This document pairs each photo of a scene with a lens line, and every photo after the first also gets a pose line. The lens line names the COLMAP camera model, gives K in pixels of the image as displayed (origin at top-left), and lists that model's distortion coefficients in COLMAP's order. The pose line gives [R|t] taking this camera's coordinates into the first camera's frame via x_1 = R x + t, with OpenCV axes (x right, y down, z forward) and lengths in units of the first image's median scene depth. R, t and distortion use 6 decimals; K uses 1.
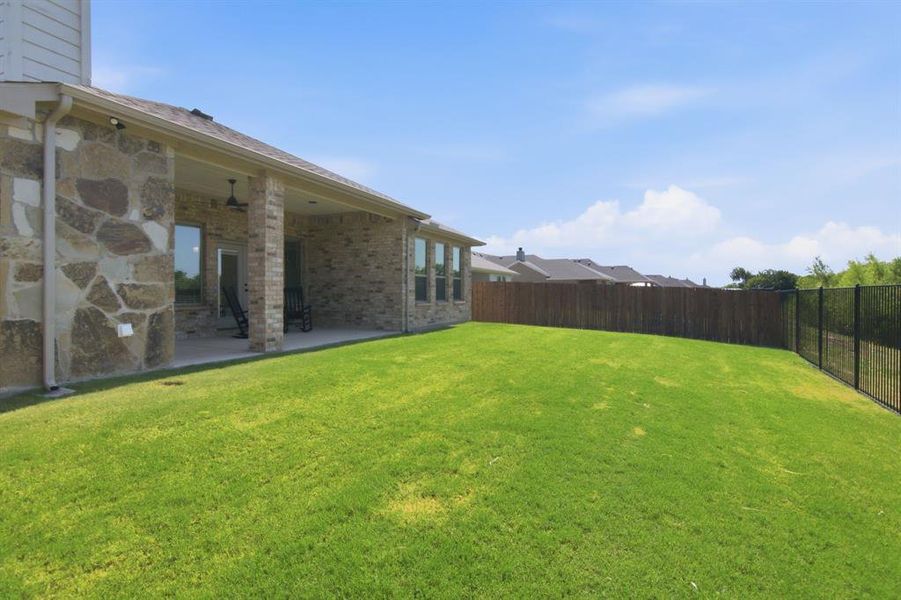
lens RADIAL K [[499.4, 0, 449.6], [0, 499.4, 294.6], [0, 0, 1]] dist [-0.005270, -0.002190]
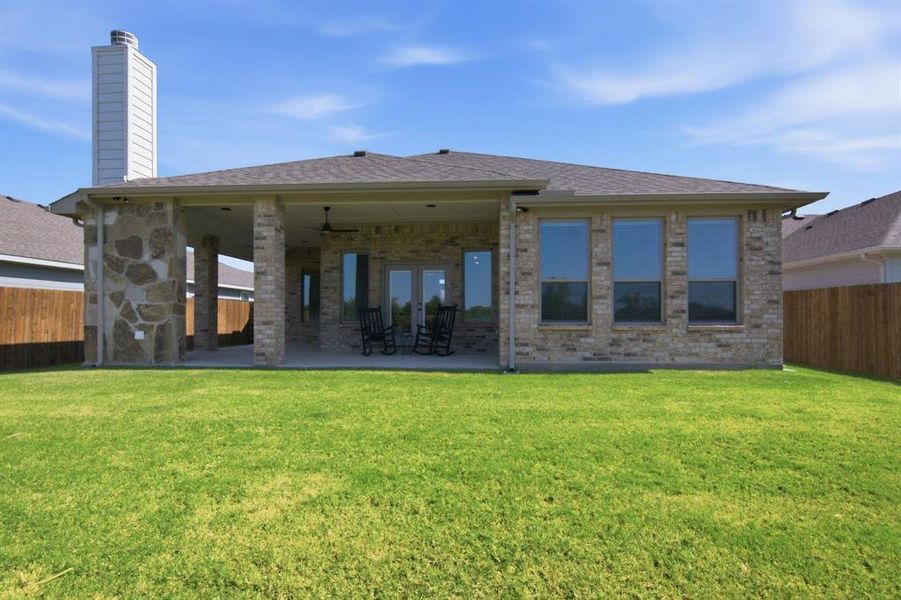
lens RADIAL K [[449.0, 0, 453.6], [0, 449.0, 311.0], [0, 0, 1]] dist [0.002175, -0.003687]
pose [[0.289745, -0.007321, -0.957076, 0.876220], [-0.001239, 0.999967, -0.008024, 0.008104], [0.957103, 0.003511, 0.289726, 1.457634]]
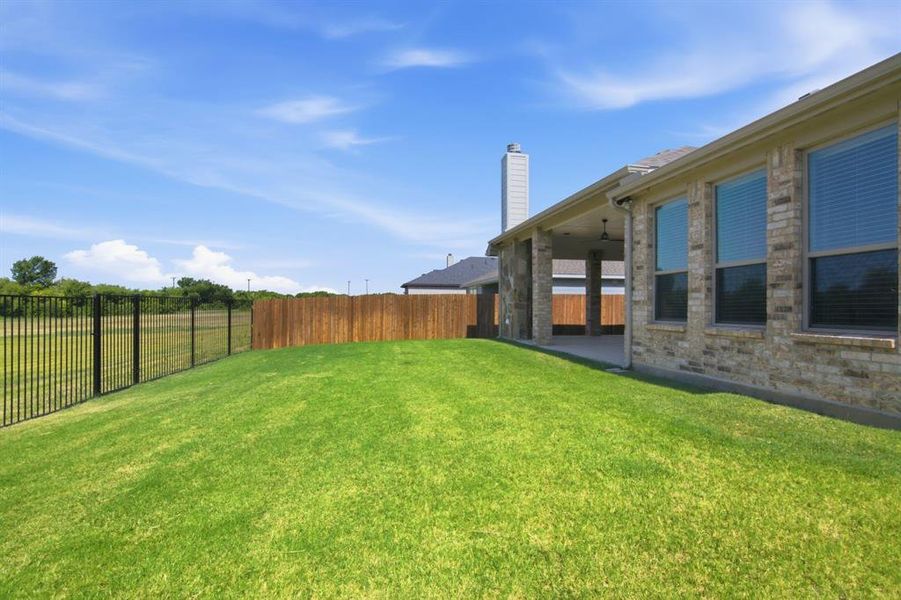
lens RADIAL K [[449.0, 0, 450.9], [0, 449.0, 307.2], [0, 0, 1]] dist [0.002175, -0.003687]
pose [[-0.856777, -0.010656, -0.515577, 0.762987], [-0.012140, 0.999926, -0.000494, 0.003537], [0.515544, 0.005836, -0.856843, 2.621737]]
